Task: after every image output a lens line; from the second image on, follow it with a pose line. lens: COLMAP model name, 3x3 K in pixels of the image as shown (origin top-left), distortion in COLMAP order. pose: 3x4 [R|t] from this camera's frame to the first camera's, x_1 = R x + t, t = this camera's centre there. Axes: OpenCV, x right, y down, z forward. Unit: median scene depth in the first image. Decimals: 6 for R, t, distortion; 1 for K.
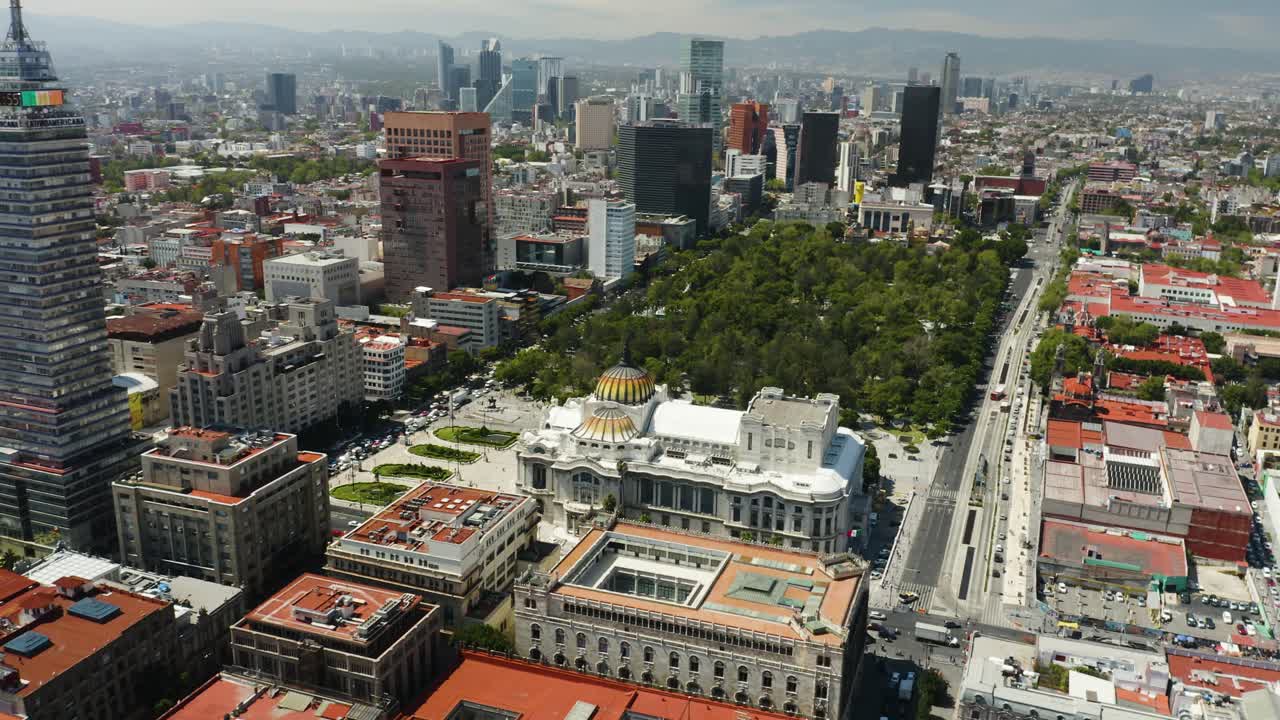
lens RADIAL K [[969.0, 0, 640.0], [0, 969.0, 360.0], [0, 0, 1]] dist [0.117433, -0.160769]
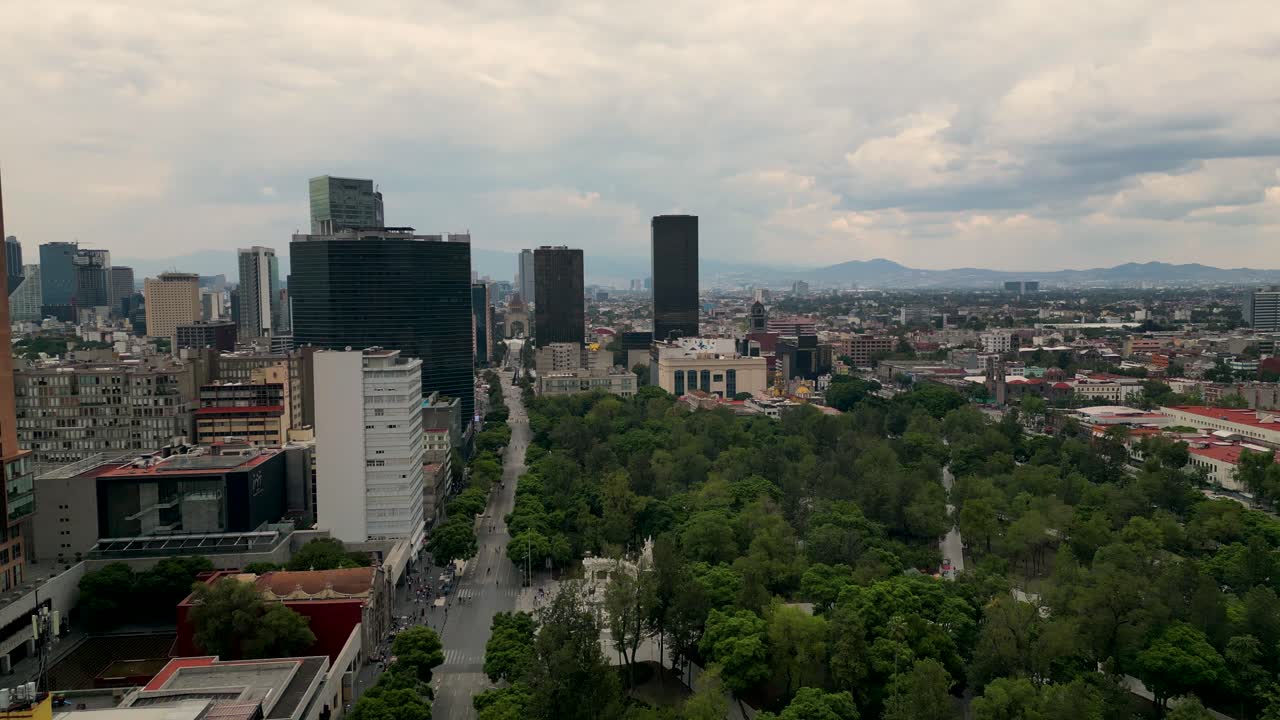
lens RADIAL K [[969.0, 0, 640.0], [0, 969.0, 360.0], [0, 0, 1]] dist [0.117433, -0.160769]
pose [[0.911753, -0.066540, 0.405314, -0.062786], [0.143887, 0.976003, -0.163445, -0.054208], [-0.384712, 0.207341, 0.899448, 0.407199]]
